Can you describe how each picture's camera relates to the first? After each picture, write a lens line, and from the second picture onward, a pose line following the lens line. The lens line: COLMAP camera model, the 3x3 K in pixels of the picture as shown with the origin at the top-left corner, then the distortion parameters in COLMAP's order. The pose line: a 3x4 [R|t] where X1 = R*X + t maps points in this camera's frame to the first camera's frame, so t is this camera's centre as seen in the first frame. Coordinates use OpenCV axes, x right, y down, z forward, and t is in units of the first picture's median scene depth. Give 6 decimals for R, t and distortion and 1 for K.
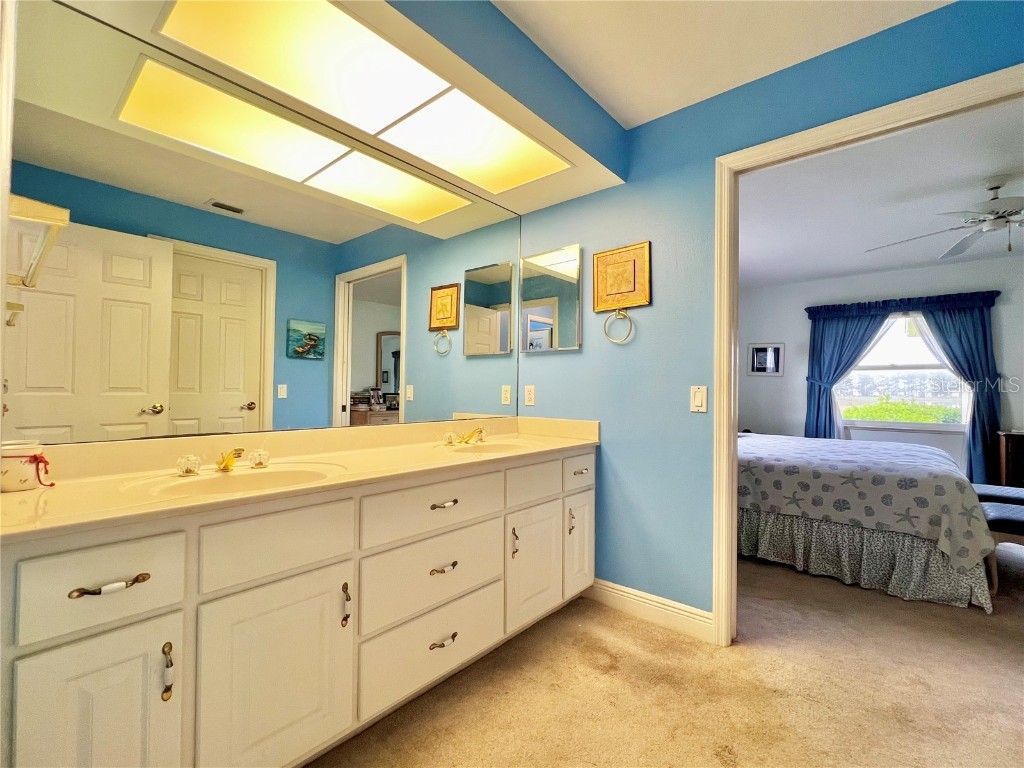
lens RADIAL K [[456.4, 0, 512.0], [0, 456.4, 384.0], [0, 0, 1]] dist [-0.000225, 0.000056]
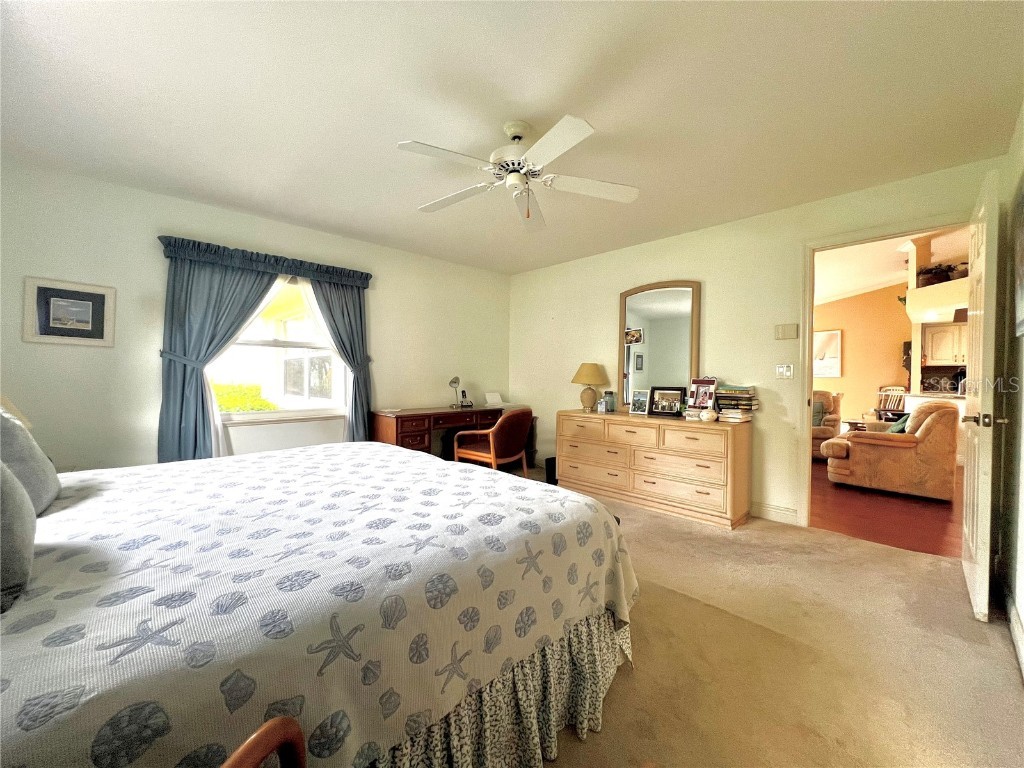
lens RADIAL K [[411.1, 0, 512.0], [0, 411.1, 384.0], [0, 0, 1]] dist [0.000370, 0.000030]
pose [[0.109436, -0.029649, 0.993552, 0.160591], [-0.017905, 0.999334, 0.031794, 0.003638], [-0.993833, -0.021269, 0.108832, 0.510263]]
